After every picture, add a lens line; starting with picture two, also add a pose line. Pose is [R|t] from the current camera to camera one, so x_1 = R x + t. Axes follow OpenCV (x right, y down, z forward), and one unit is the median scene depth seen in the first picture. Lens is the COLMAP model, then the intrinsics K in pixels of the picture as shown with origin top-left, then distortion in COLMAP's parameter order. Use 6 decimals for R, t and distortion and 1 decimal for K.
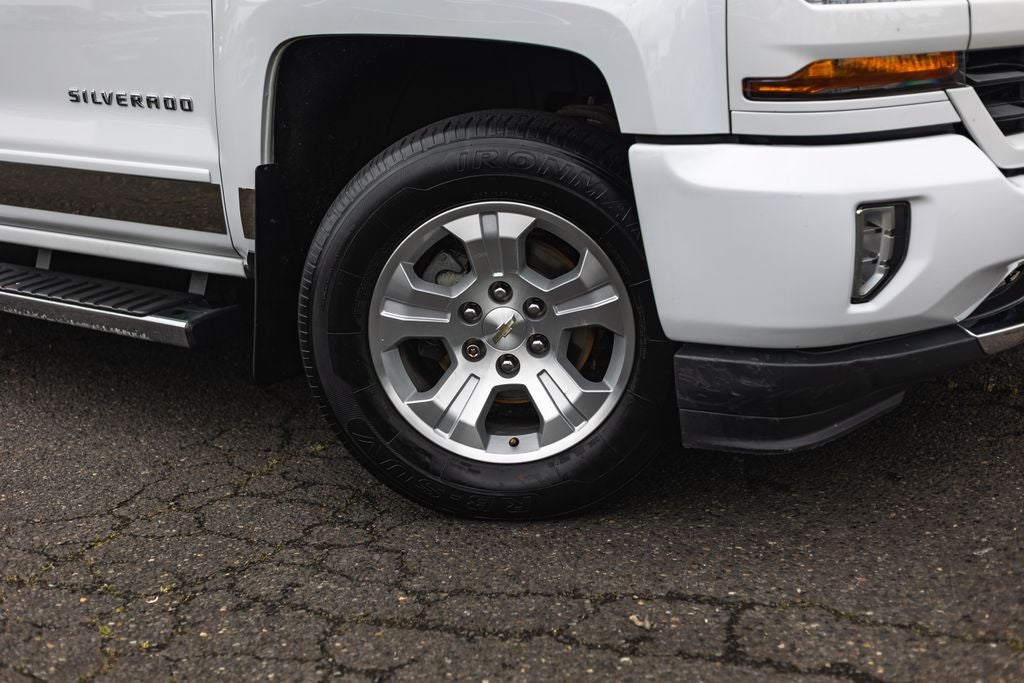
lens RADIAL K [[1547.1, 0, 512.0], [0, 1547.1, 341.5], [0, 0, 1]] dist [0.005622, -0.029291]
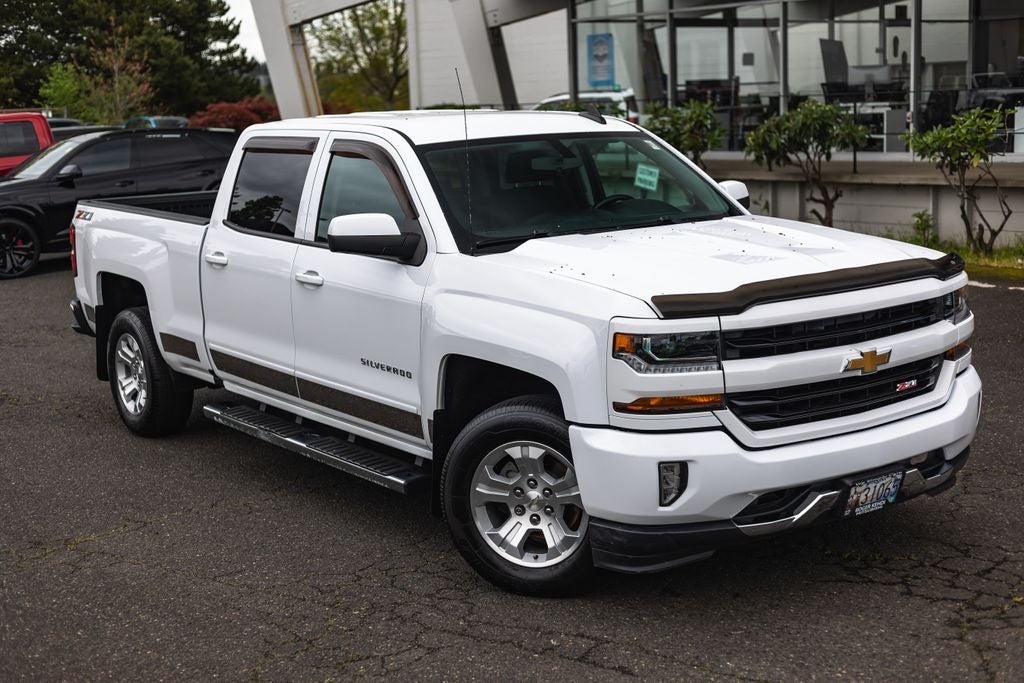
lens RADIAL K [[1547.1, 0, 512.0], [0, 1547.1, 341.5], [0, 0, 1]] dist [0.005622, -0.029291]
pose [[0.961122, 0.061922, -0.269092, 0.510572], [-0.083107, 0.994214, -0.068053, -0.077442], [0.263321, 0.087770, 0.960707, -1.008800]]
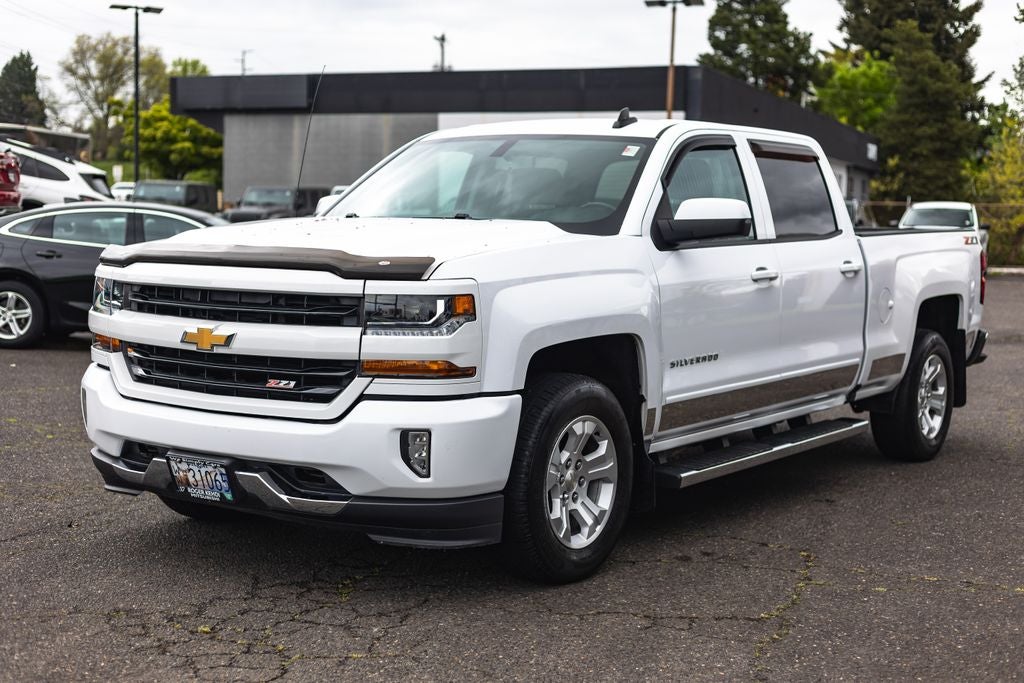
lens RADIAL K [[1547.1, 0, 512.0], [0, 1547.1, 341.5], [0, 0, 1]] dist [0.005622, -0.029291]
pose [[0.023380, 0.120642, -0.992421, 2.326652], [-0.269435, 0.956721, 0.109955, -0.533165], [0.962735, 0.264822, 0.054873, 1.279279]]
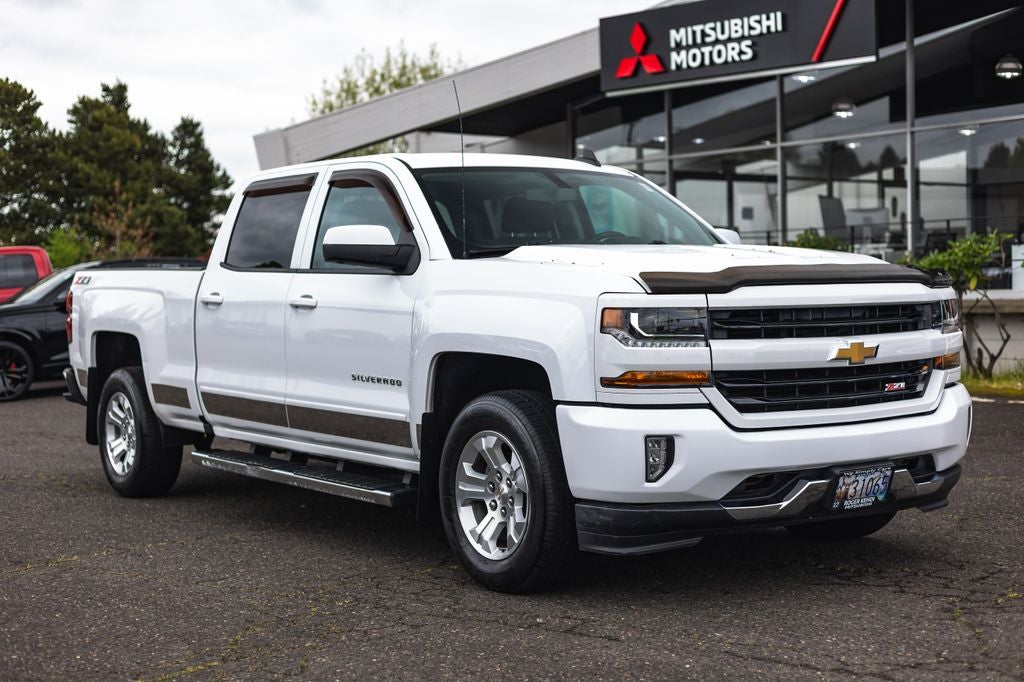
lens RADIAL K [[1575.5, 0, 512.1], [0, 1575.5, 305.9], [0, 0, 1]] dist [0.001535, -0.038532]
pose [[0.960460, 0.034639, -0.276254, 0.551228], [-0.096178, 0.972426, -0.212455, 0.191589], [0.261277, 0.230624, 0.937308, -1.015285]]
